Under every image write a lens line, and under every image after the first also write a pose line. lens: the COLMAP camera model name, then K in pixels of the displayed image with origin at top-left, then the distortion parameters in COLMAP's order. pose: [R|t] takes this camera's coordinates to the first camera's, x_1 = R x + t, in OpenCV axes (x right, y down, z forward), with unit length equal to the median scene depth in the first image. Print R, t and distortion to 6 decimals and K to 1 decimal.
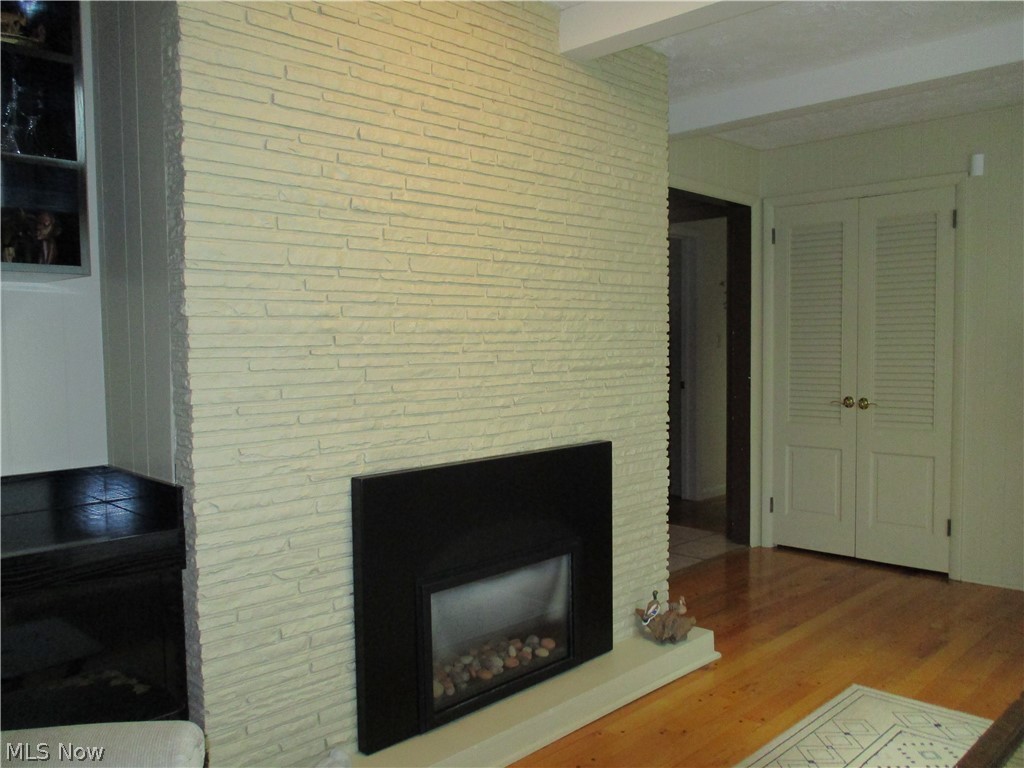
lens RADIAL K [[841.4, 0, 519.0], [0, 841.4, 384.8], [0, 0, 1]] dist [-0.036628, 0.001177]
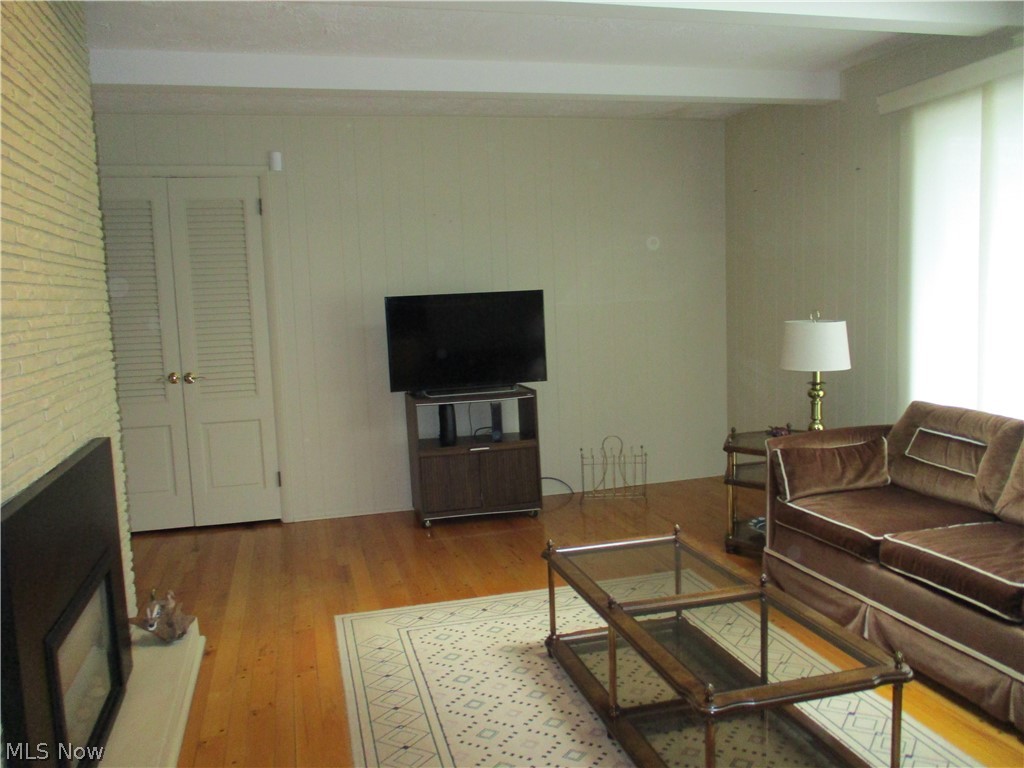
lens RADIAL K [[841.4, 0, 519.7], [0, 841.4, 387.4], [0, 0, 1]] dist [-0.036628, 0.001177]
pose [[0.506532, -0.095103, 0.856960, -0.294624], [0.068443, 0.995197, 0.069989, -0.011598], [-0.859500, 0.023201, 0.510609, 0.127648]]
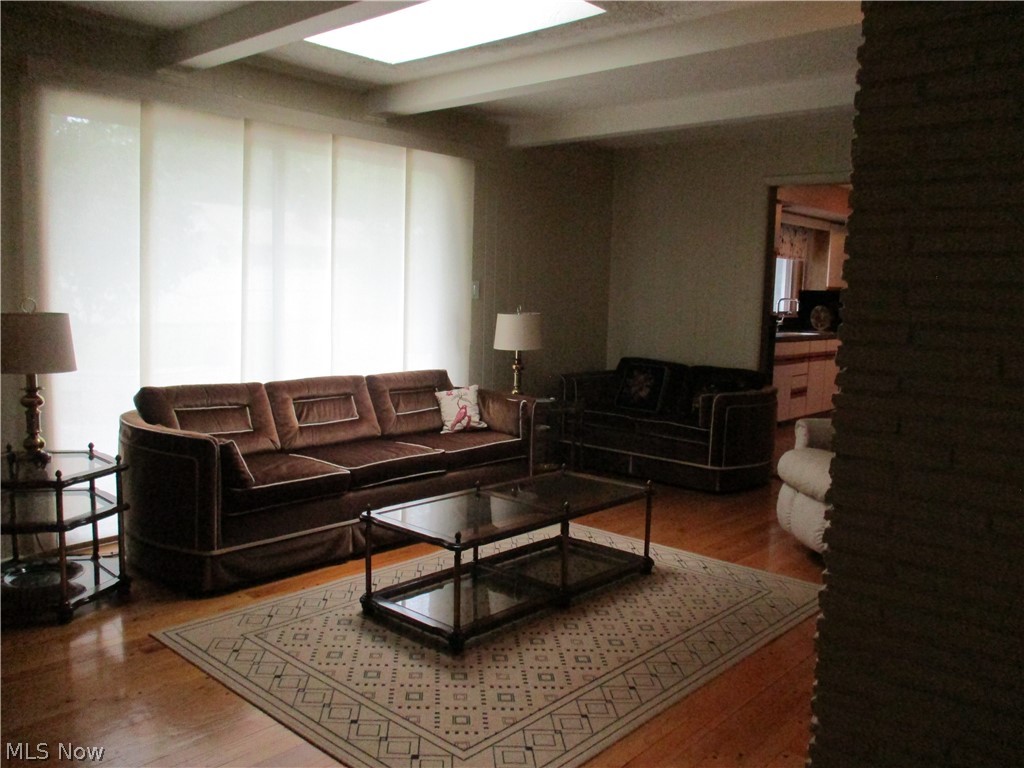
lens RADIAL K [[841.4, 0, 511.6], [0, 841.4, 383.4], [0, 0, 1]] dist [-0.036628, 0.001177]
pose [[-0.998884, -0.015676, -0.044551, 0.291729], [-0.022185, 0.988501, 0.149576, -0.055895], [0.041694, 0.150398, -0.987746, 1.115121]]
